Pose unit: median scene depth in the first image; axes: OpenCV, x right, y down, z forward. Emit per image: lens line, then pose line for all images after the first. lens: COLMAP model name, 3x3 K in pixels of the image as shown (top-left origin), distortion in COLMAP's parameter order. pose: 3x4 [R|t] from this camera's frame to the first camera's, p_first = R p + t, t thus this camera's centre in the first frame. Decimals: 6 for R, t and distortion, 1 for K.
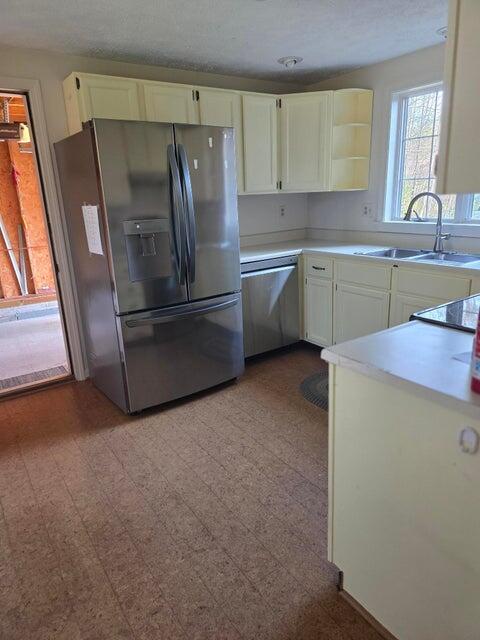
lens RADIAL K [[440.8, 0, 240.0], [0, 440.8, 320.0], [0, 0, 1]] dist [0.076911, -0.086444]
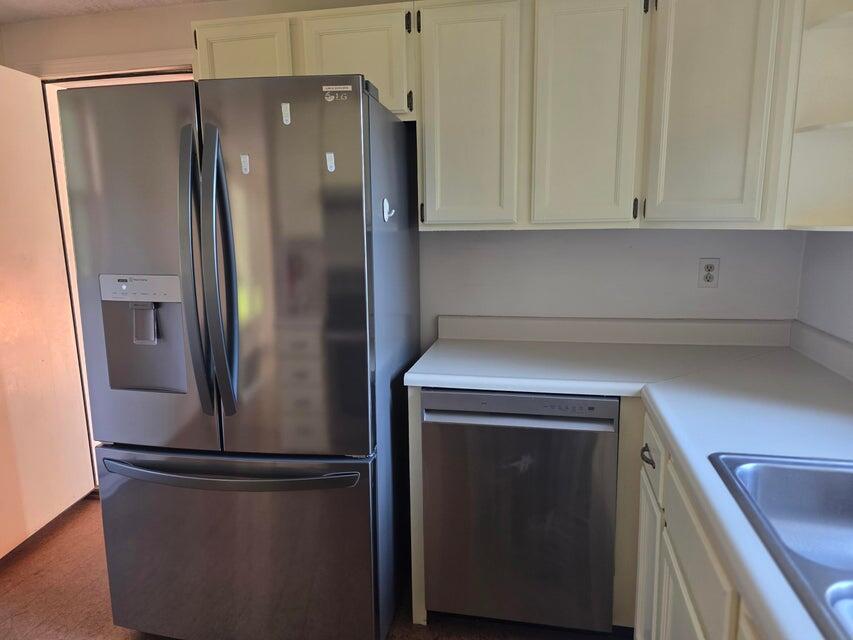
lens RADIAL K [[587.5, 0, 426.5], [0, 587.5, 320.0], [0, 0, 1]] dist [0.076911, -0.086444]
pose [[0.697260, 0.157259, -0.699355, 0.351791], [-0.215904, 0.976405, 0.004301, -0.178811], [0.683530, 0.147995, 0.714762, 0.541443]]
